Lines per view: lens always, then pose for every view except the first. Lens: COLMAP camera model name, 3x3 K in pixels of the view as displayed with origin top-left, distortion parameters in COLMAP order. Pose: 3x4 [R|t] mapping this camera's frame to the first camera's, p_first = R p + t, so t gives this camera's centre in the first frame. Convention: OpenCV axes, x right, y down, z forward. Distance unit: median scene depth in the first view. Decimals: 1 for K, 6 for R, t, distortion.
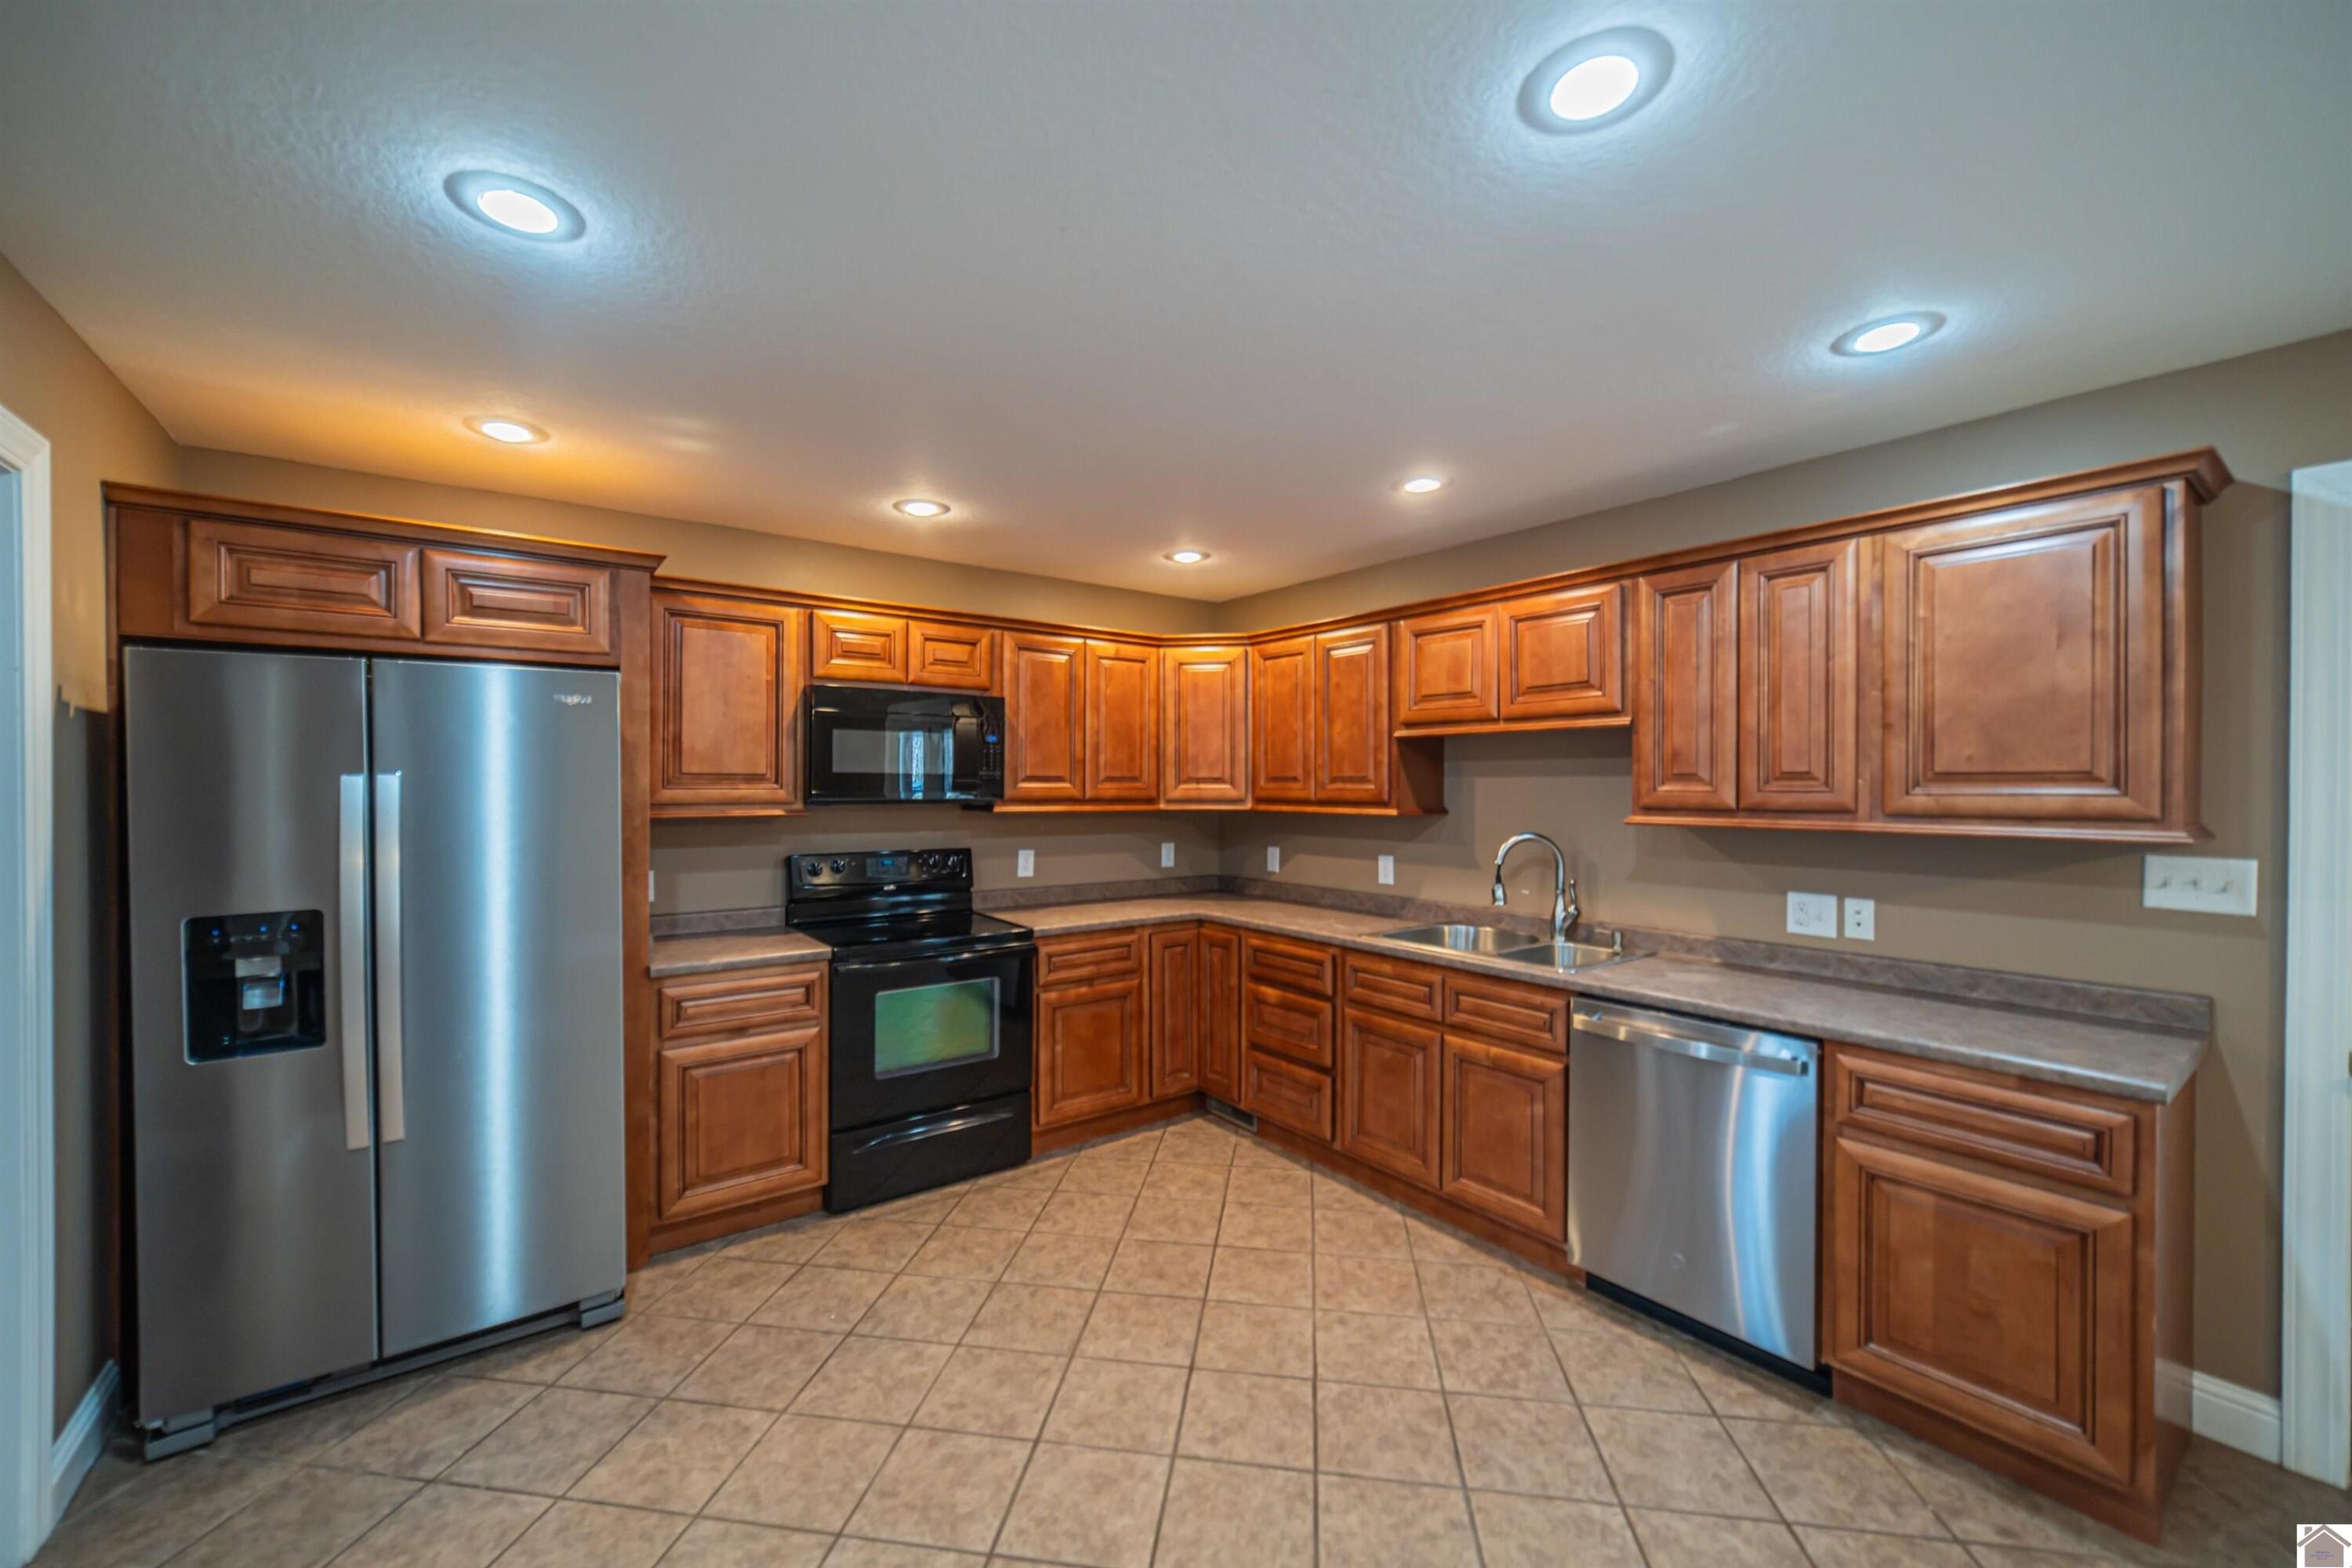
lens RADIAL K [[925.9, 0, 1176.0], [0, 925.9, 784.0], [0, 0, 1]] dist [-0.001744, 0.000186]
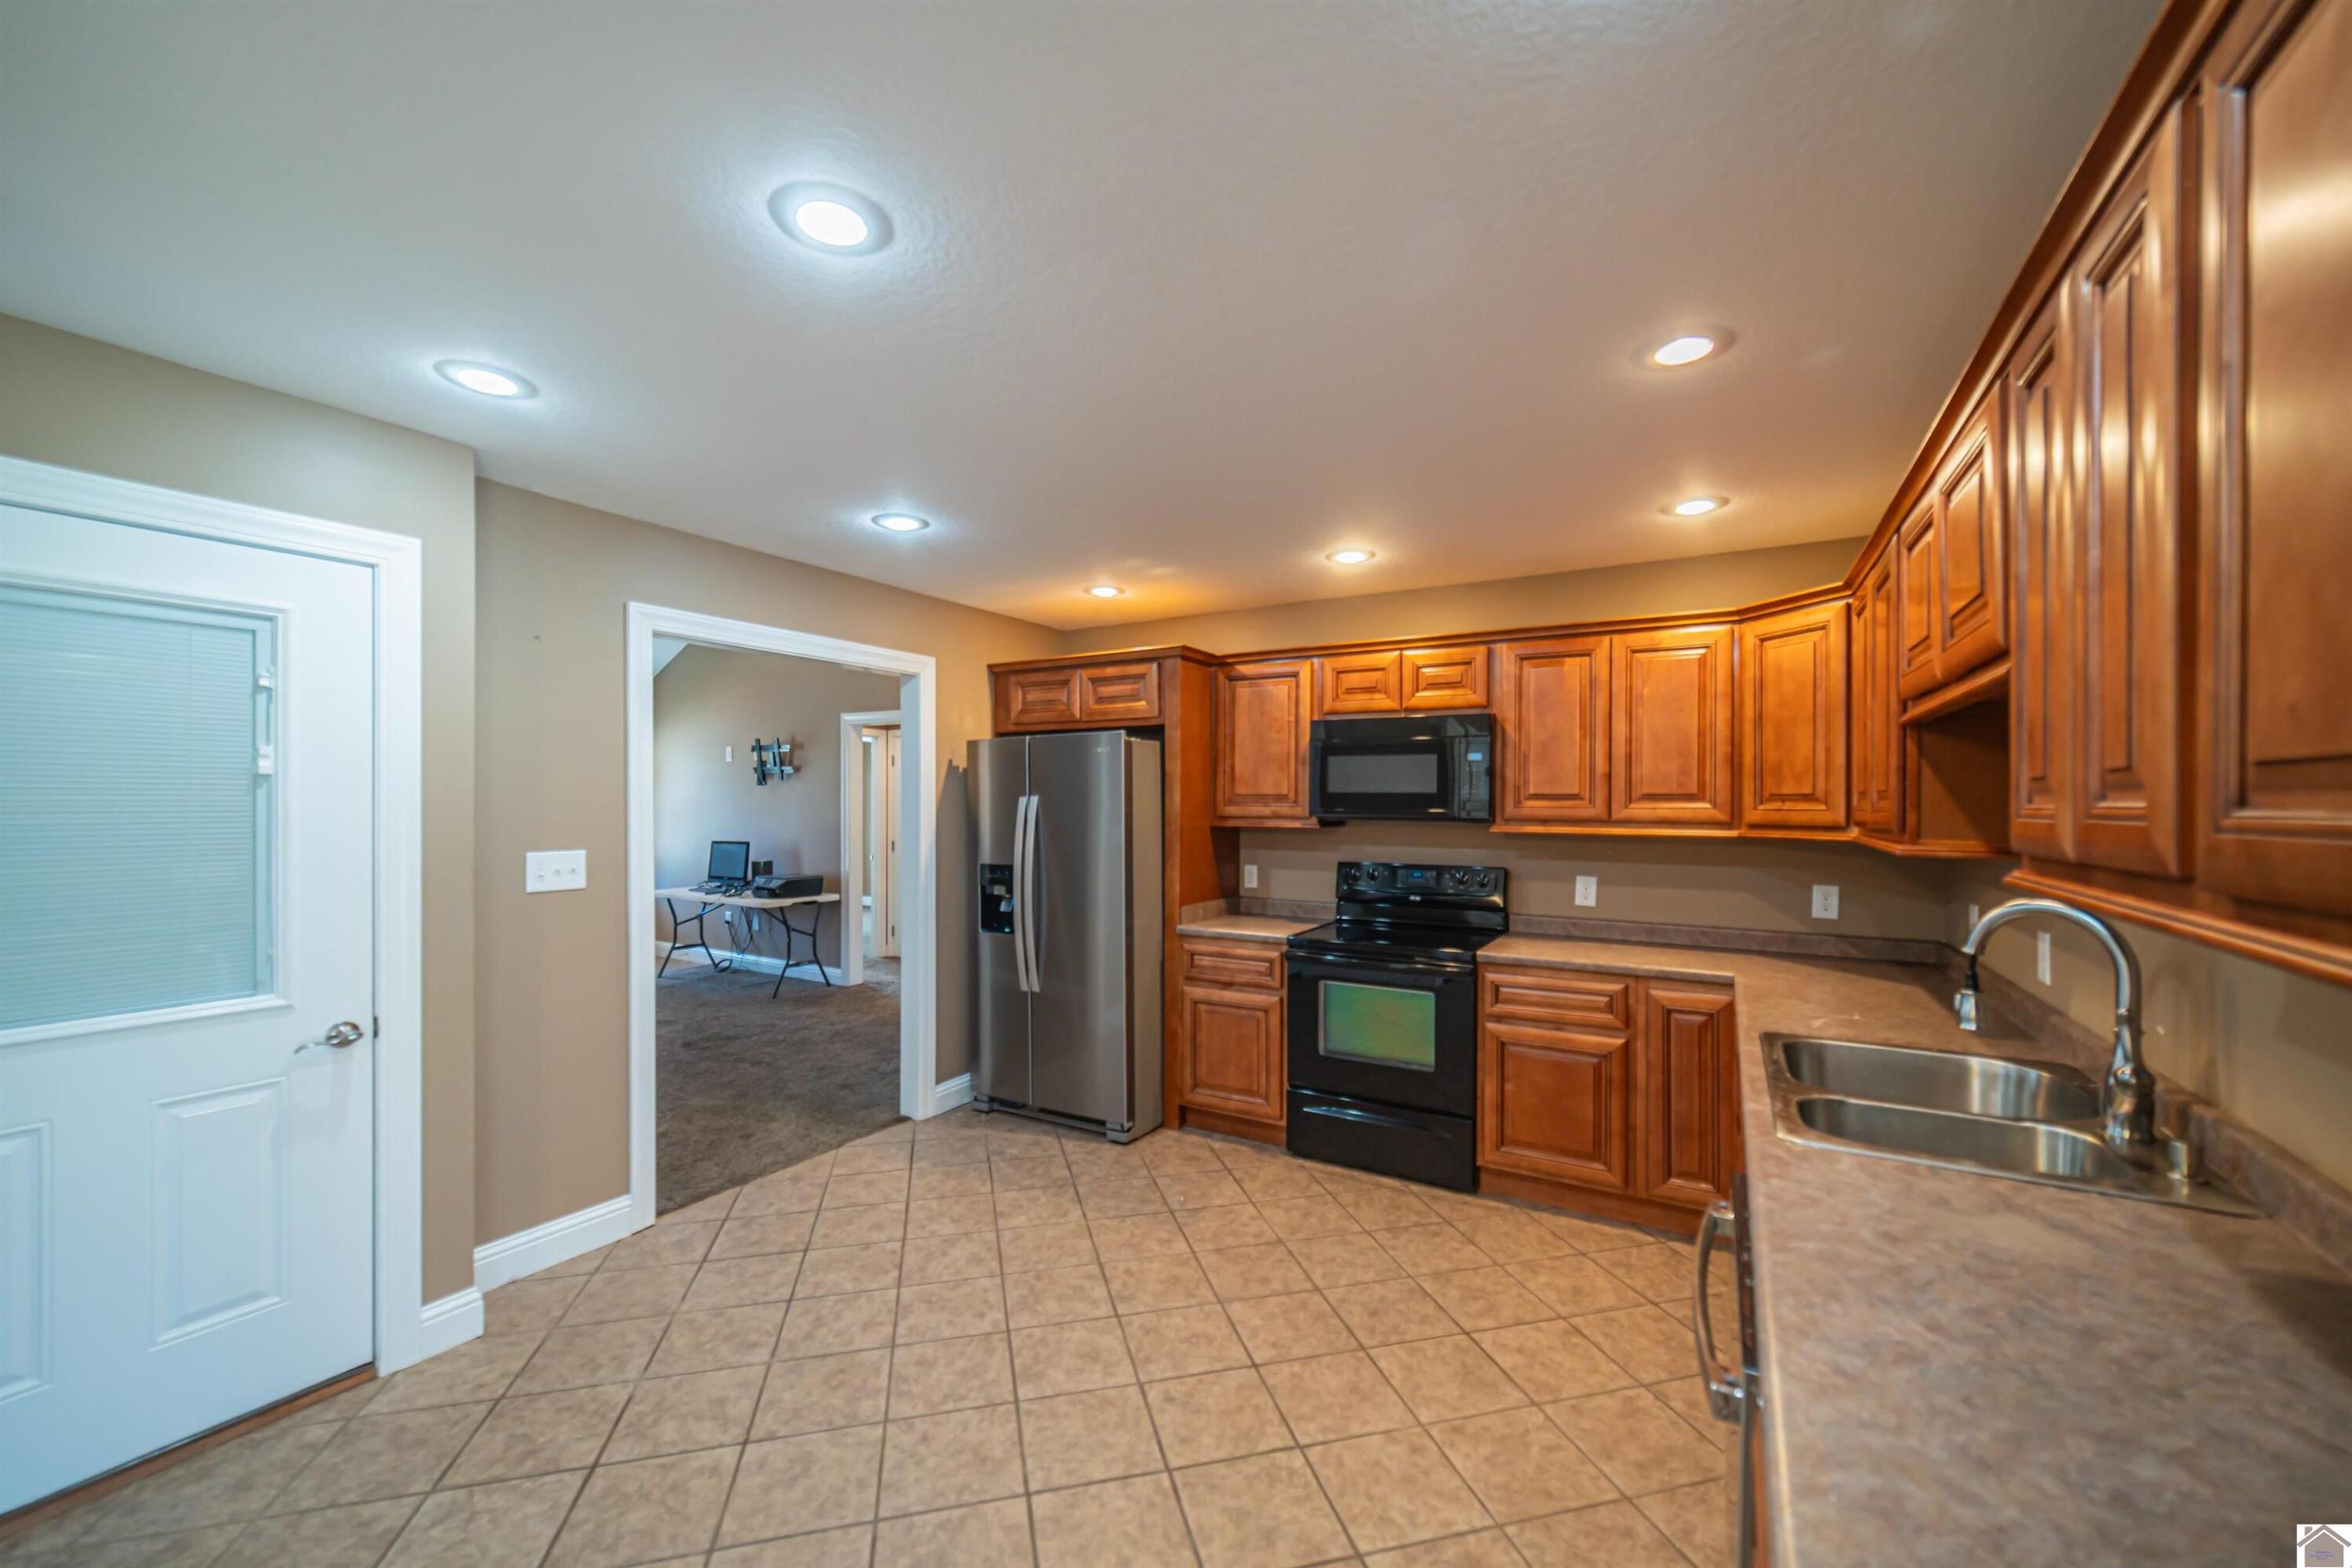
lens RADIAL K [[911.1, 0, 1152.7], [0, 911.1, 802.9], [0, 0, 1]] dist [-0.001023, 0.000040]
pose [[0.368450, 0.000413, -0.929647, 0.648140], [-0.002247, 0.999997, -0.000446, 0.001442], [0.929645, 0.002253, 0.368450, 0.363511]]
